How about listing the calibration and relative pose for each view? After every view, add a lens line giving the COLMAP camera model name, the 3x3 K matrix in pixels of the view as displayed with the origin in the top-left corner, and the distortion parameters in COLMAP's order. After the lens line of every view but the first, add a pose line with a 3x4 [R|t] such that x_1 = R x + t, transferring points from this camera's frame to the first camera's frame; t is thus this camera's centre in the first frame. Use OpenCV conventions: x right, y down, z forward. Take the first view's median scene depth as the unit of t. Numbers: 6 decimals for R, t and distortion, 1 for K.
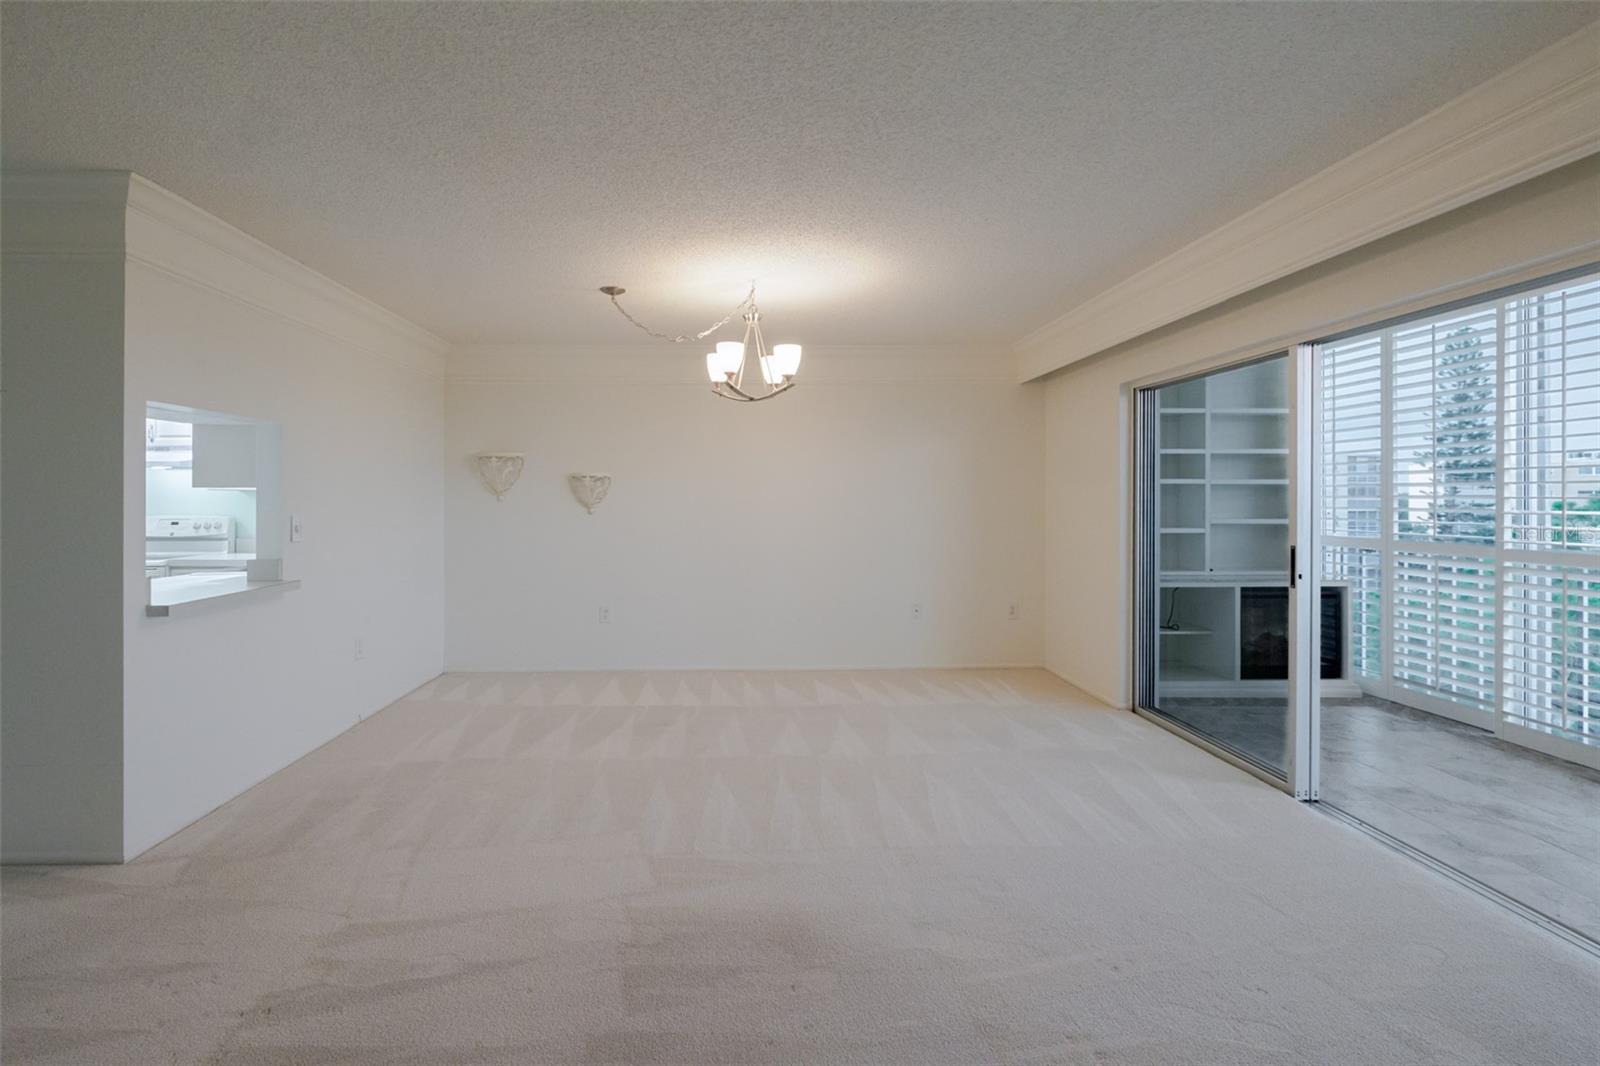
lens RADIAL K [[713.5, 0, 741.5], [0, 713.5, 492.8], [0, 0, 1]] dist [-0.003410, -0.000372]
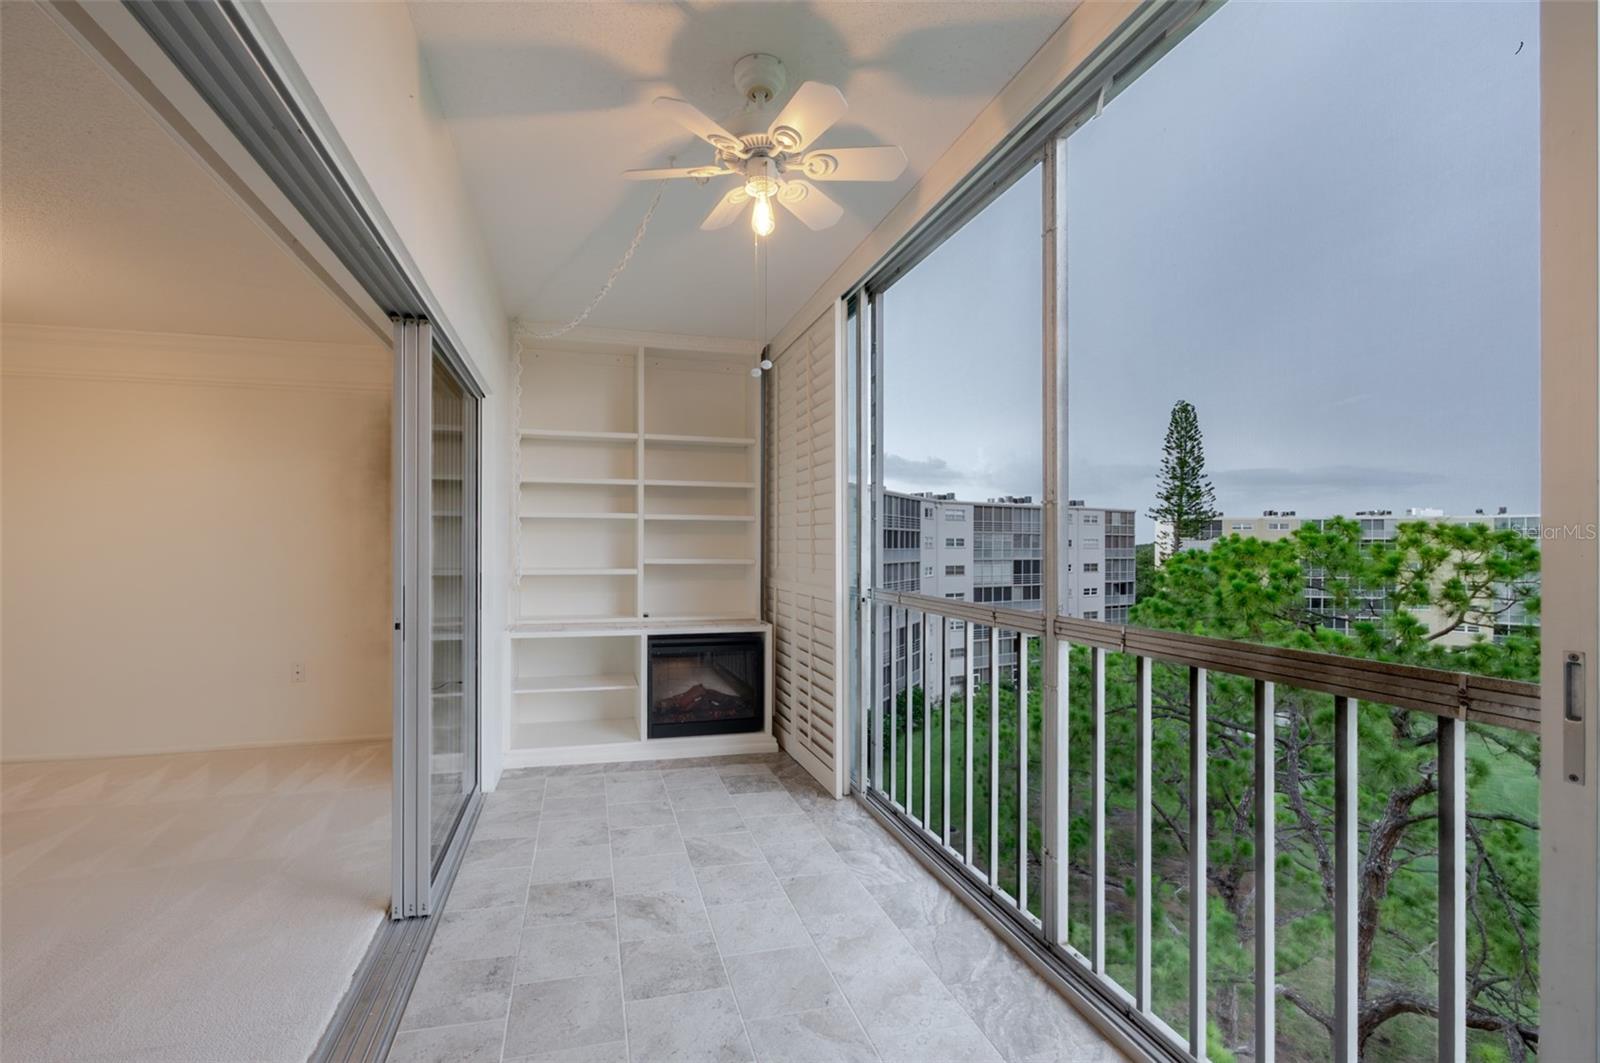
lens RADIAL K [[707.1, 0, 764.5], [0, 707.1, 572.0], [0, 0, 1]] dist [-0.000277, -0.000160]
pose [[0.972431, -0.003906, 0.233158, 0.774935], [-0.006230, 0.999068, 0.042720, 0.019032], [-0.233108, -0.042995, 0.971500, 0.143817]]
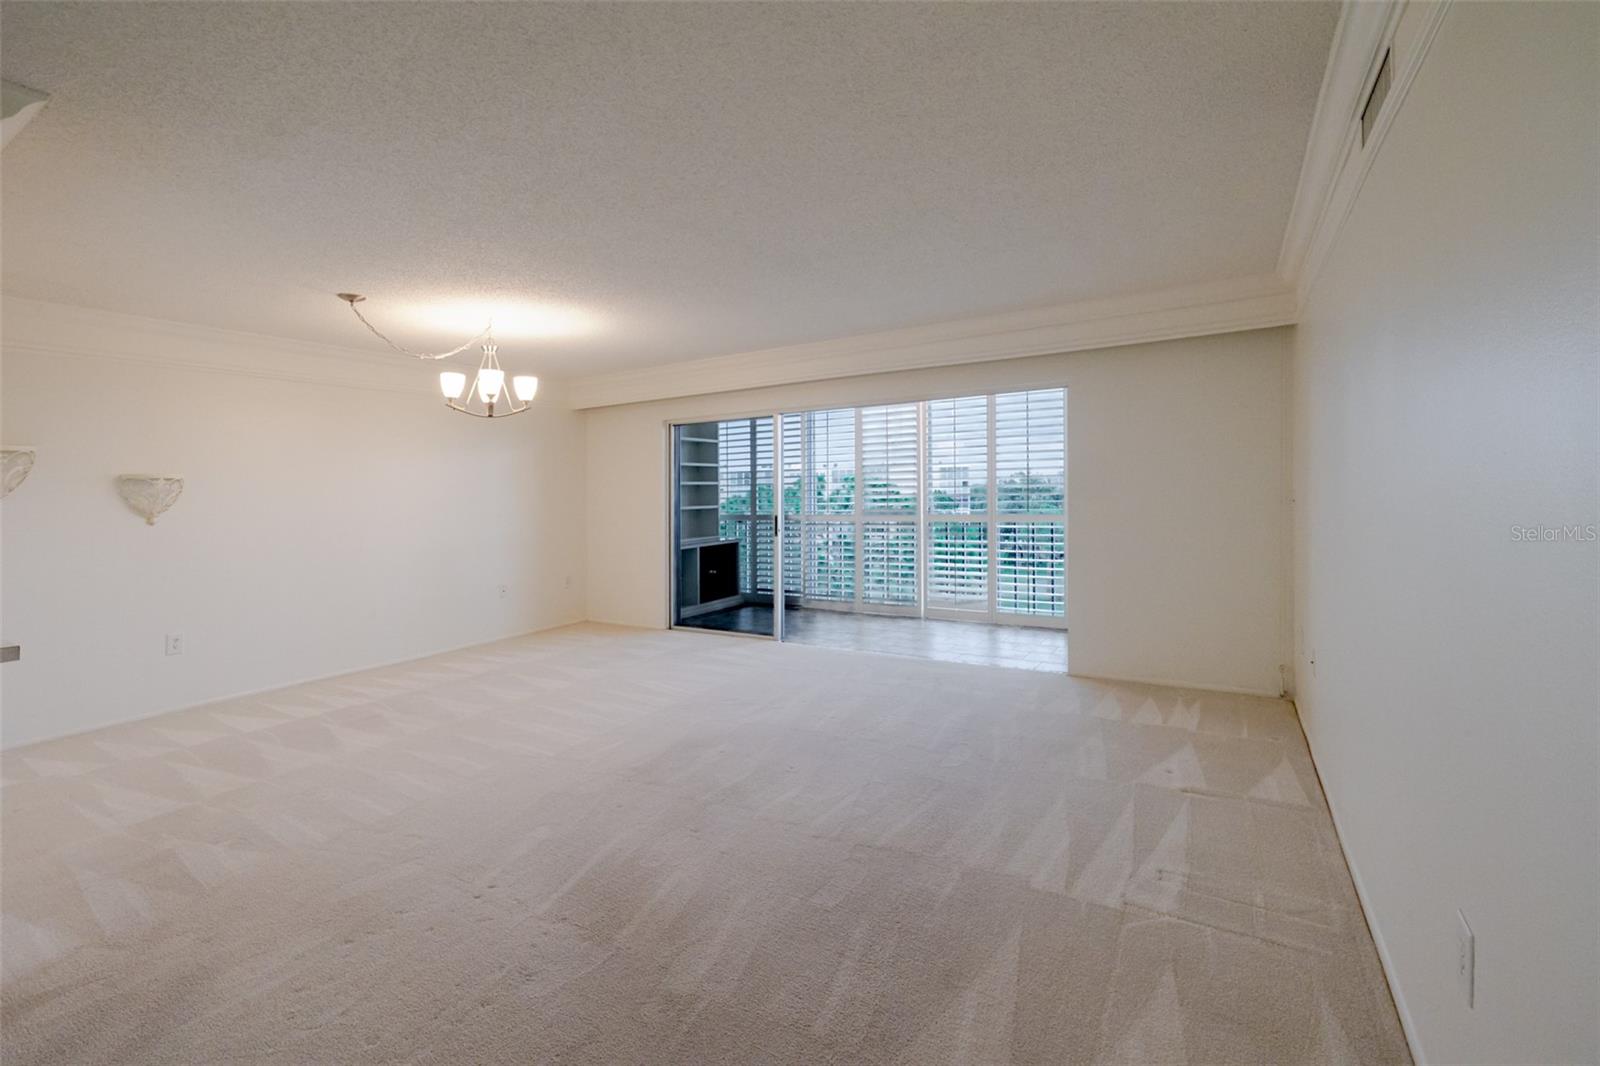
lens RADIAL K [[702.8, 0, 789.6], [0, 702.8, 506.8], [0, 0, 1]] dist [0.000430, 0.000190]
pose [[0.545818, -0.030693, 0.837342, -0.620698], [0.018245, 0.999527, 0.024745, 0.003038], [-0.837705, 0.001771, 0.546120, -0.072583]]
